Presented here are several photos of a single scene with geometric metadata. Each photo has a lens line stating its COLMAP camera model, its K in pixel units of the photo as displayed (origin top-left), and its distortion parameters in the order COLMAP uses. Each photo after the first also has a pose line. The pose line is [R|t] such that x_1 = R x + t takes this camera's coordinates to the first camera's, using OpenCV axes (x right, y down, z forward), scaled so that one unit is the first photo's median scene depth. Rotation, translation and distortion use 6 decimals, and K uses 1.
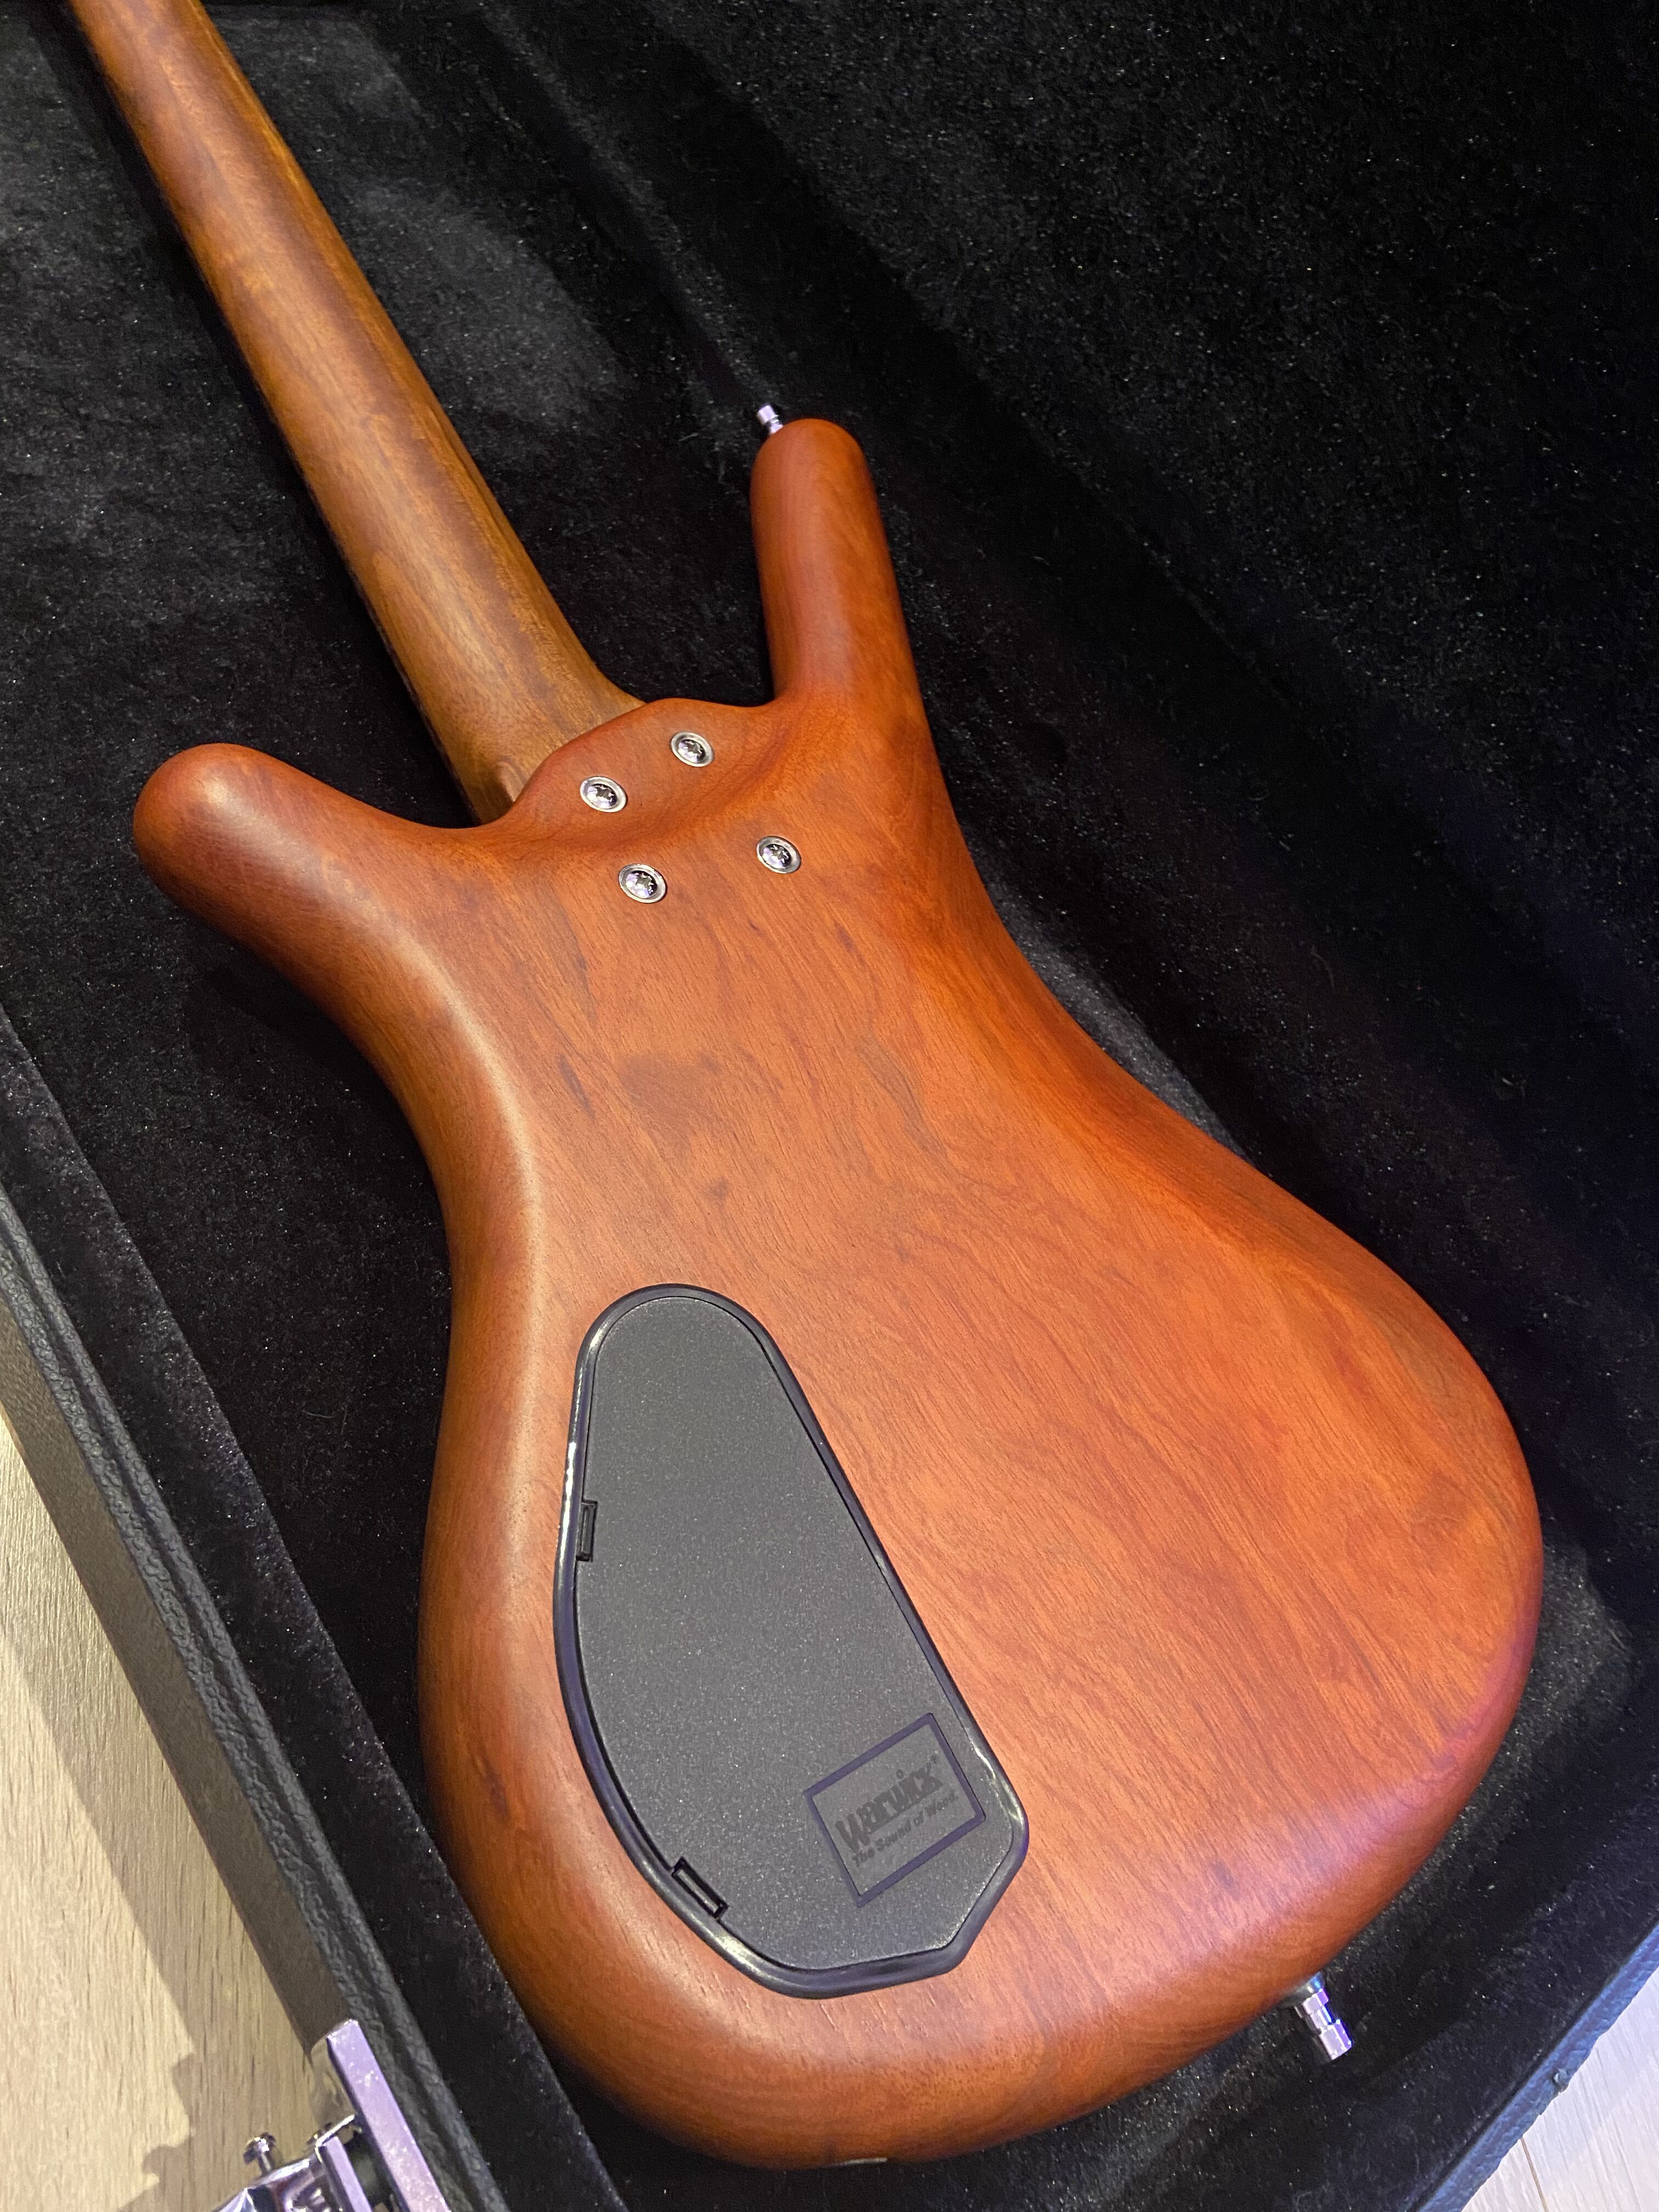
lens RADIAL K [[1621.1, 0, 858.9], [0, 1621.1, 1103.0], [0, 0, 1]] dist [0.063337, -0.093284]
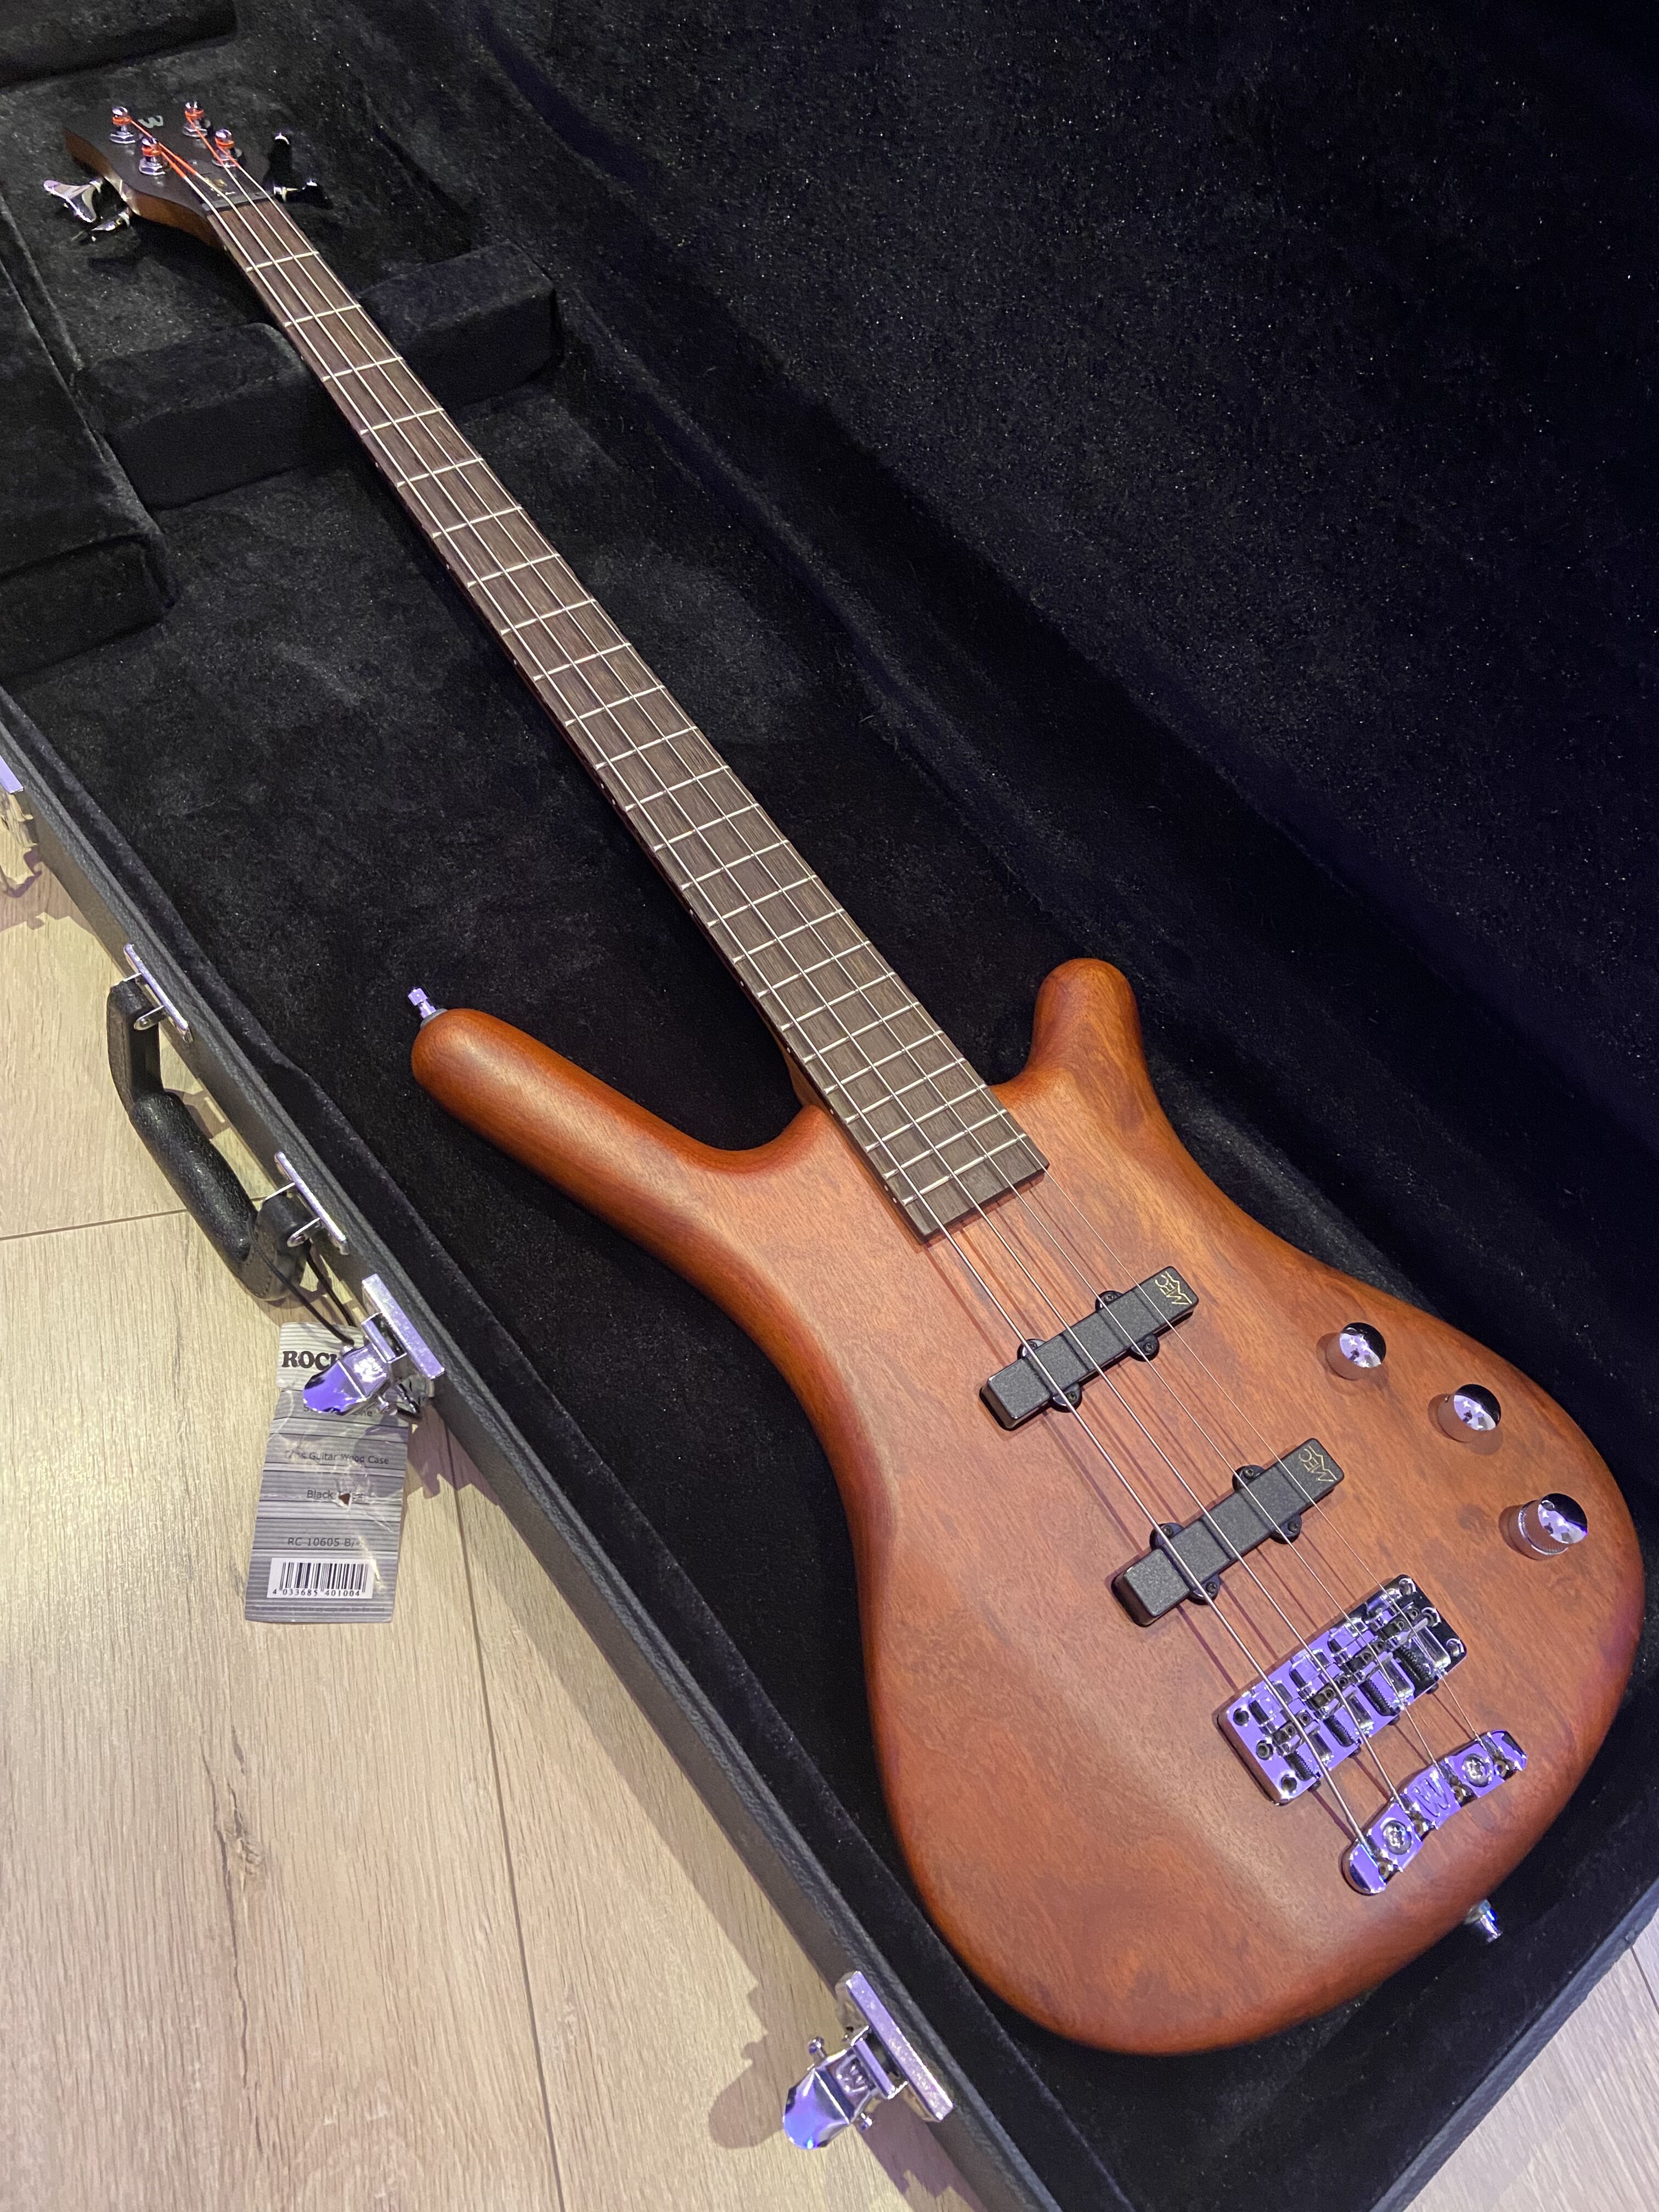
lens RADIAL K [[1579.9, 0, 865.0], [0, 1579.9, 1101.2], [0, 0, 1]] dist [0.113754, -0.169093]
pose [[0.978895, -0.141572, -0.147384, 0.072338], [0.155033, 0.984315, 0.084200, -0.437635], [0.133152, -0.105272, 0.985489, -0.520665]]
